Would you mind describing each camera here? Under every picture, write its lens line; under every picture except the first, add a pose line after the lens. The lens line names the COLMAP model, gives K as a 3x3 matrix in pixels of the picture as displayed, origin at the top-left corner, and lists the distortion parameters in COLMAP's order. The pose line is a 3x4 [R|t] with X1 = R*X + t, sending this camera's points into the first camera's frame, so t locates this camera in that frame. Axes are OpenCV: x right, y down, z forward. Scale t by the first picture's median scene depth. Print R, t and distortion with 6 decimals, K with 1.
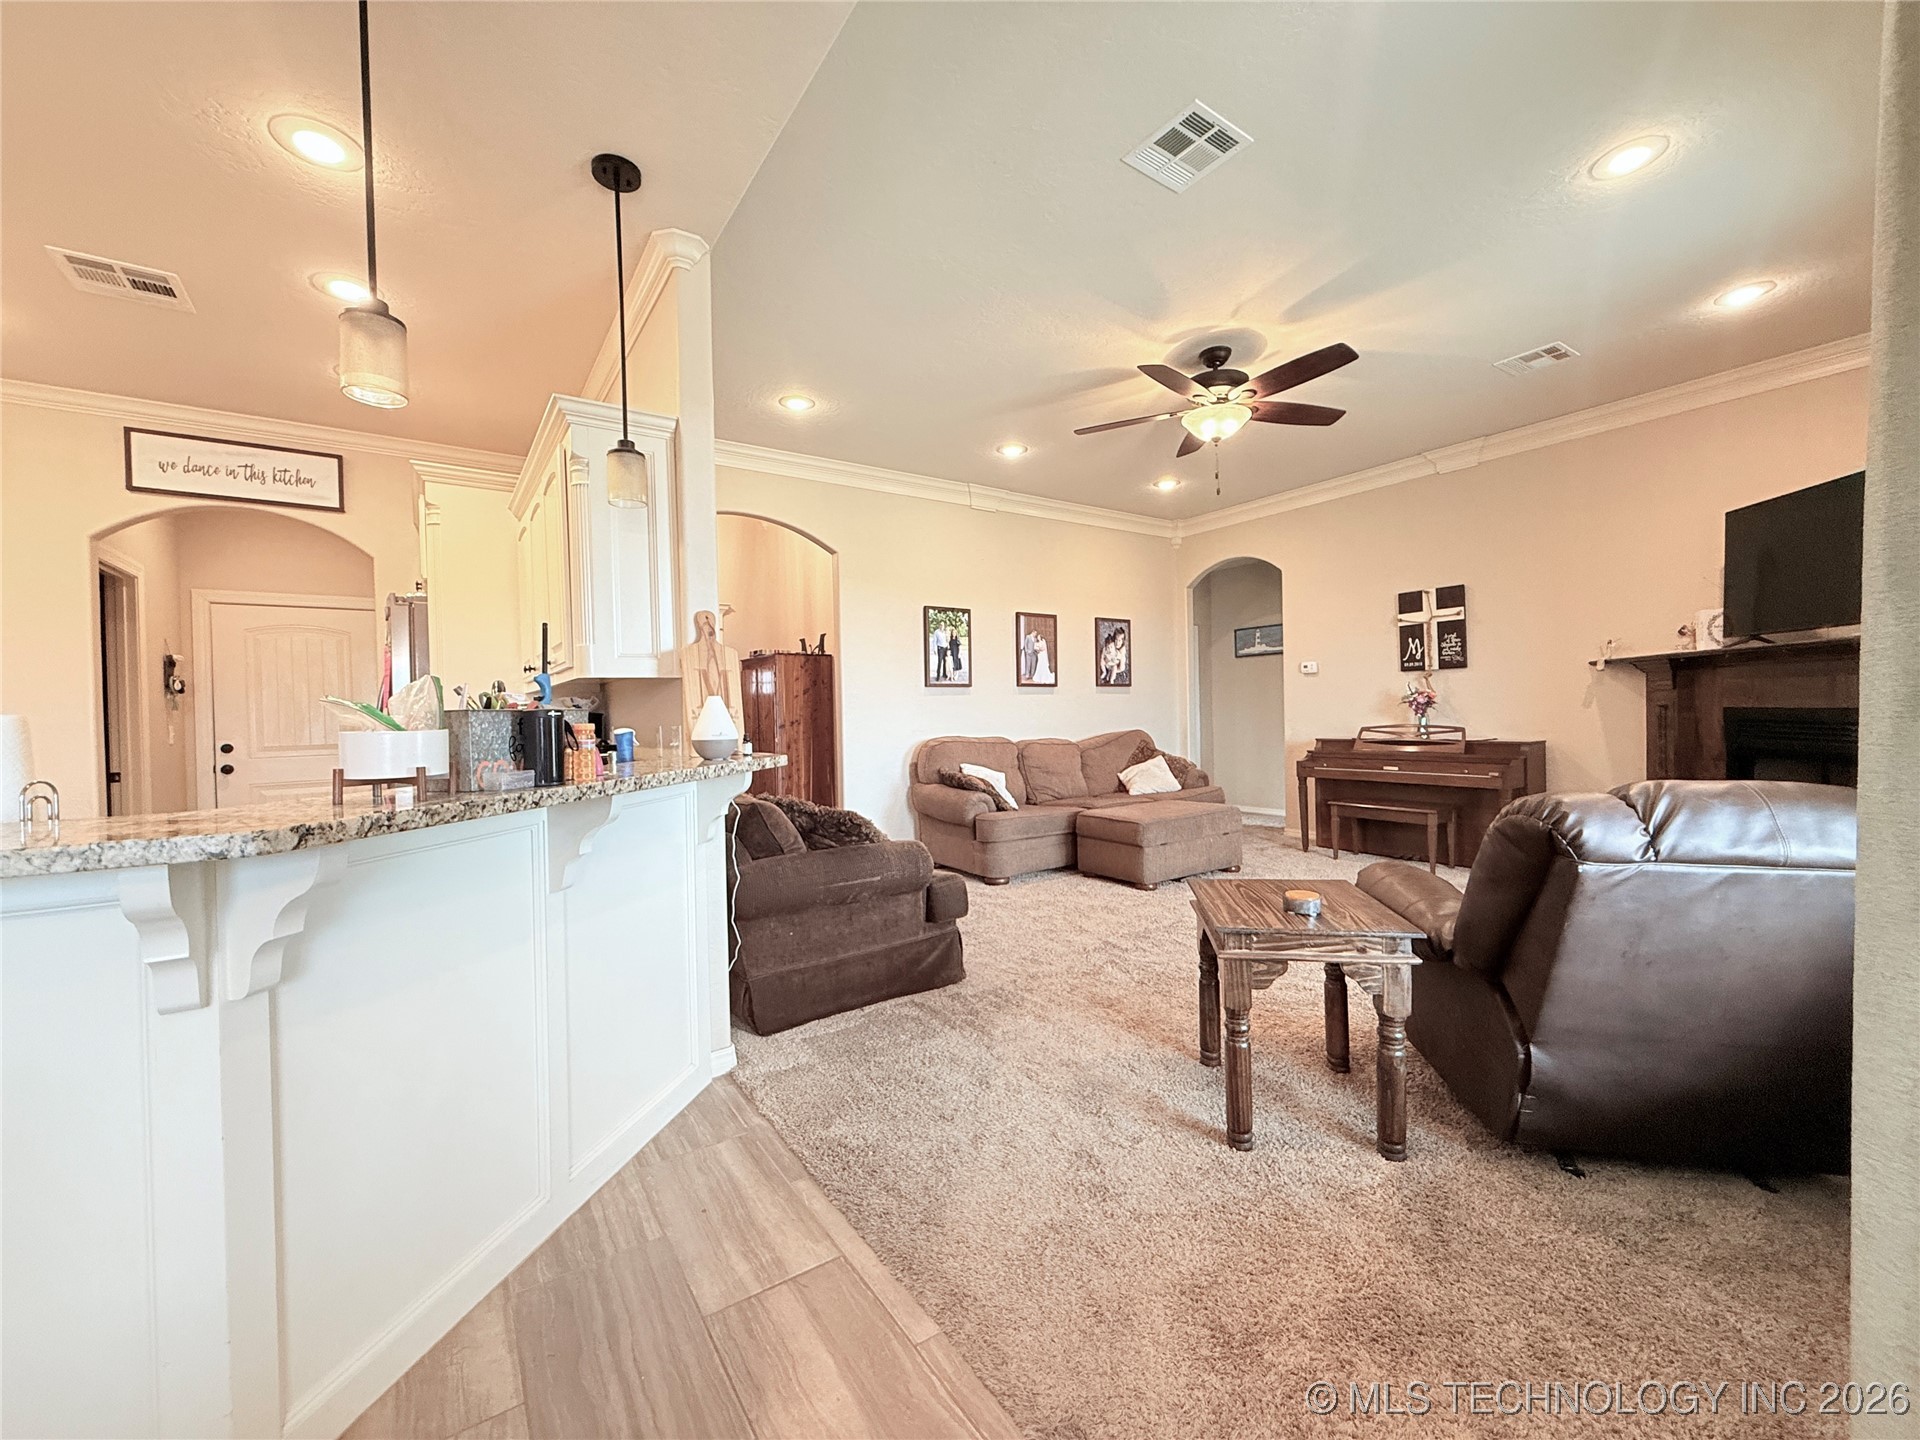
lens RADIAL K [[762.6, 0, 953.0], [0, 762.6, 720.0], [0, 0, 1]] dist [-0.000076, -0.000003]
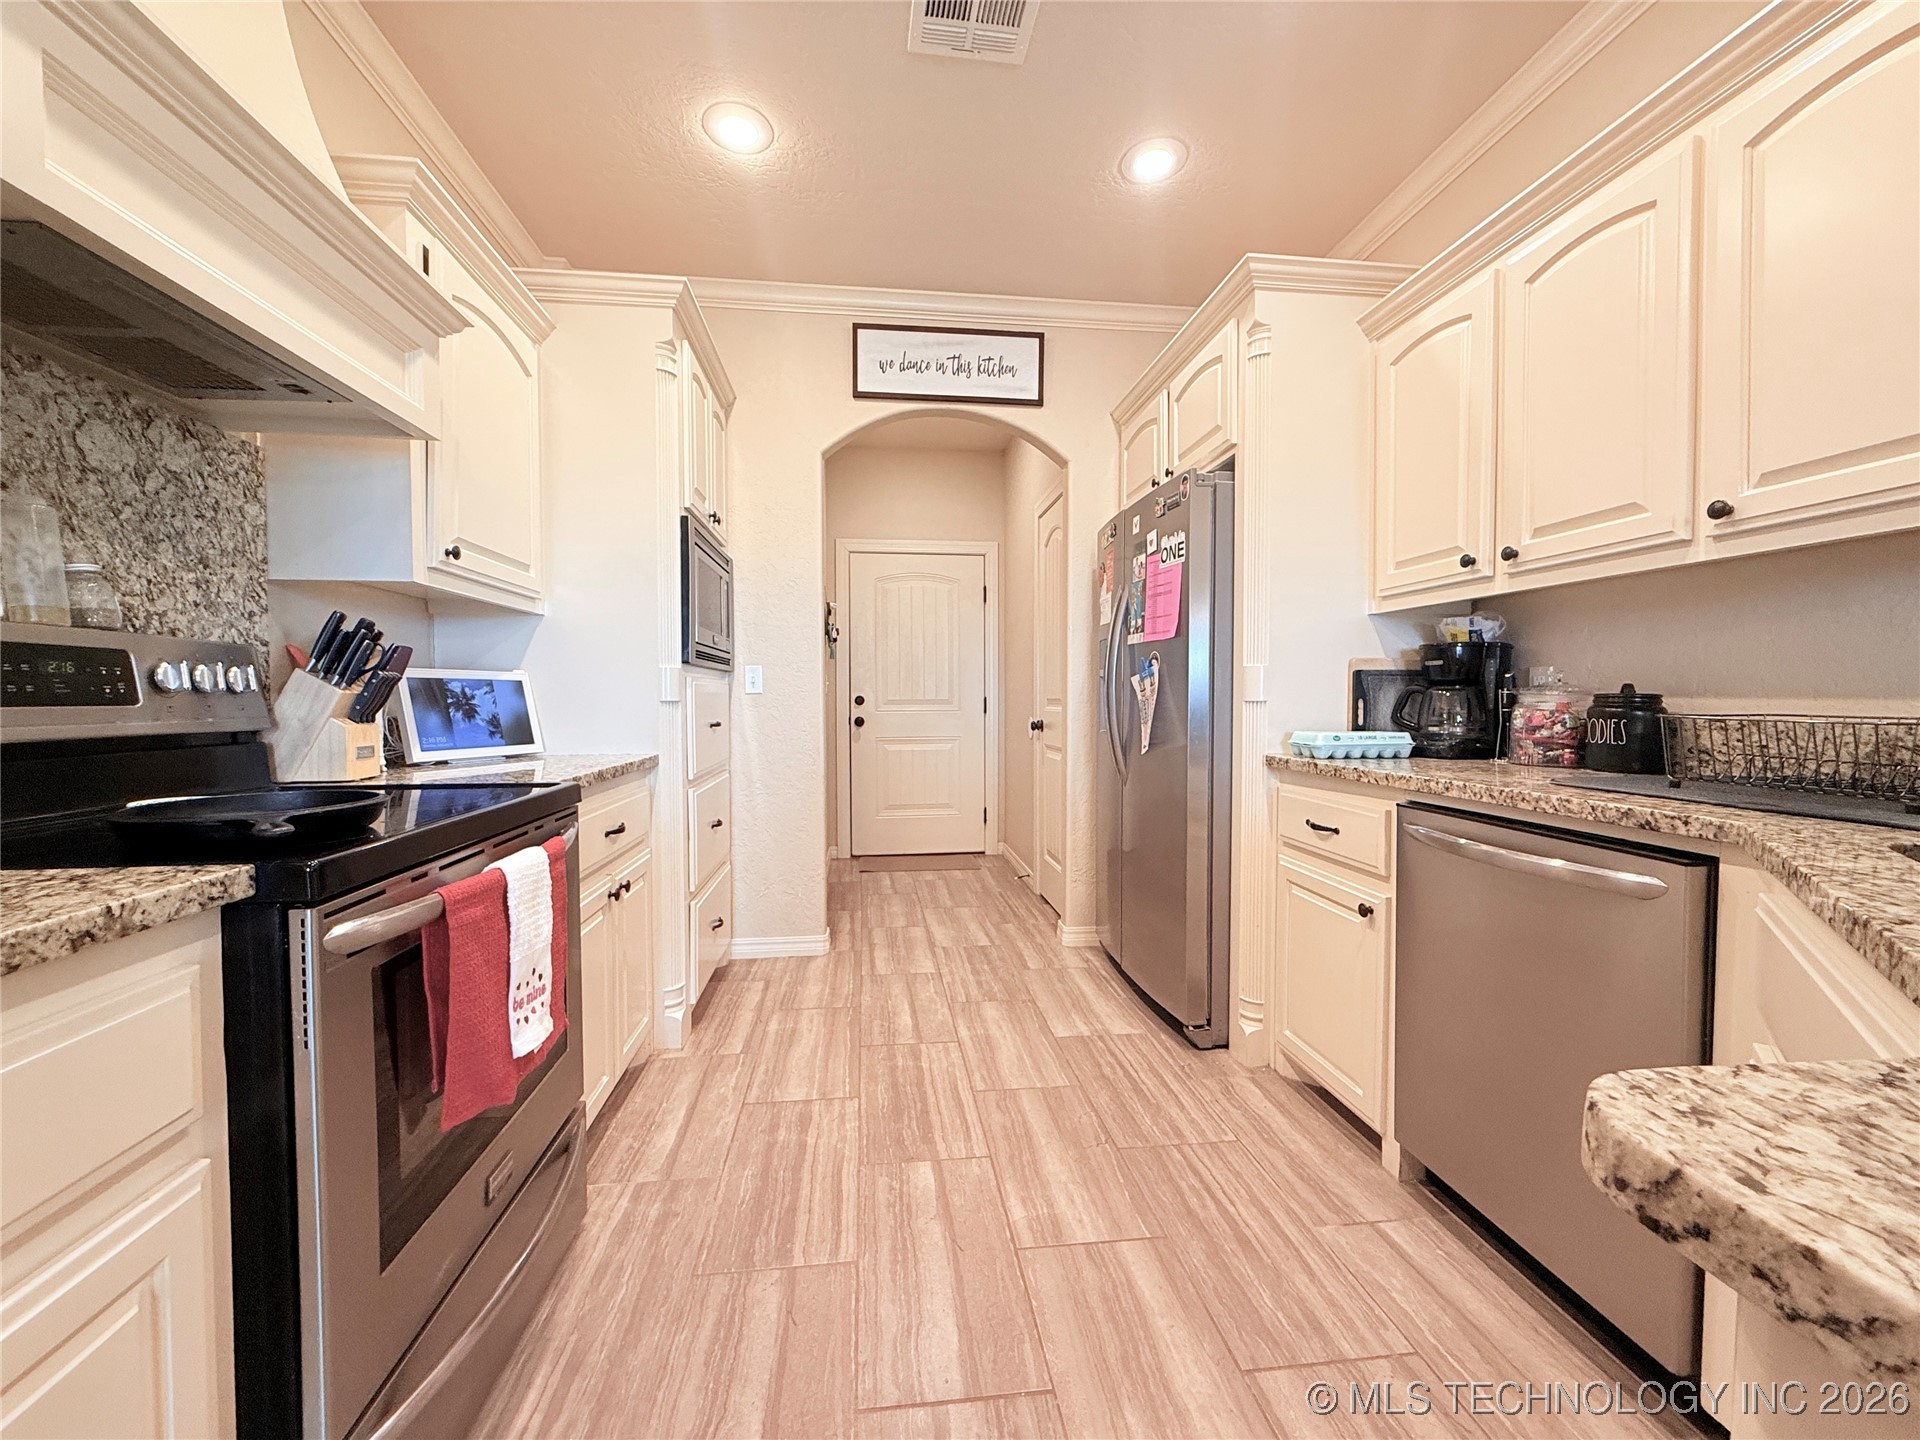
lens RADIAL K [[762.6, 0, 954.6], [0, 762.6, 719.5], [0, 0, 1]] dist [-0.000076, -0.000003]
pose [[0.884307, 0.036223, -0.465499, -0.362750], [-0.023470, 0.999174, 0.033165, 0.025128], [0.466316, -0.018403, 0.884427, 0.175623]]
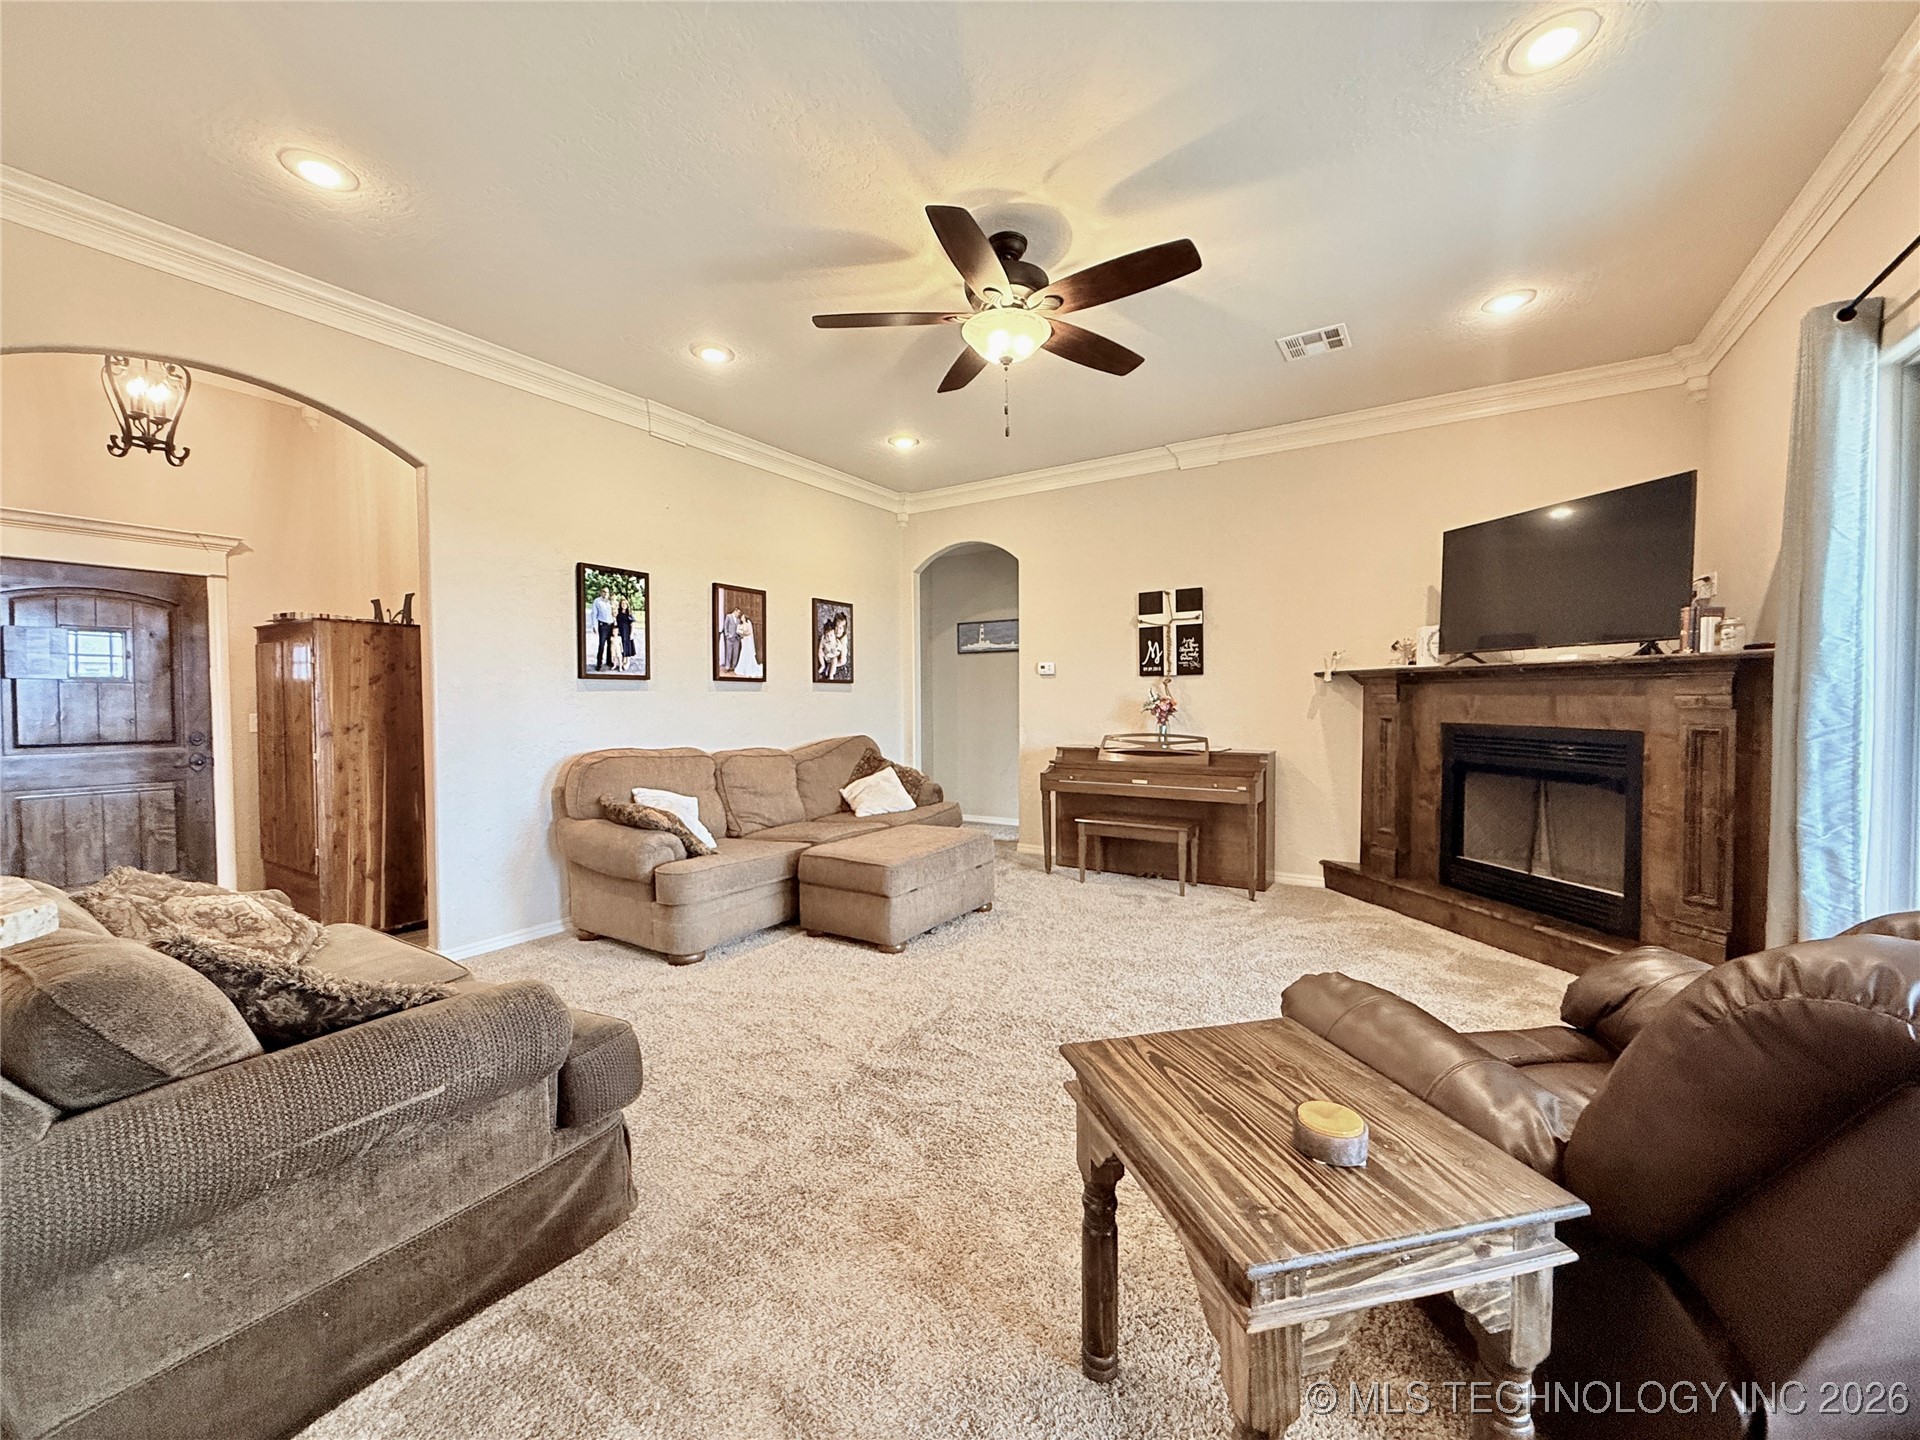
lens RADIAL K [[762.6, 0, 952.4], [0, 762.6, 721.3], [0, 0, 1]] dist [-0.000076, -0.000003]
pose [[0.919555, 0.005320, 0.392926, 0.004724], [-0.011031, 0.999864, 0.012278, -0.018217], [-0.392807, -0.015624, 0.919488, 0.243761]]
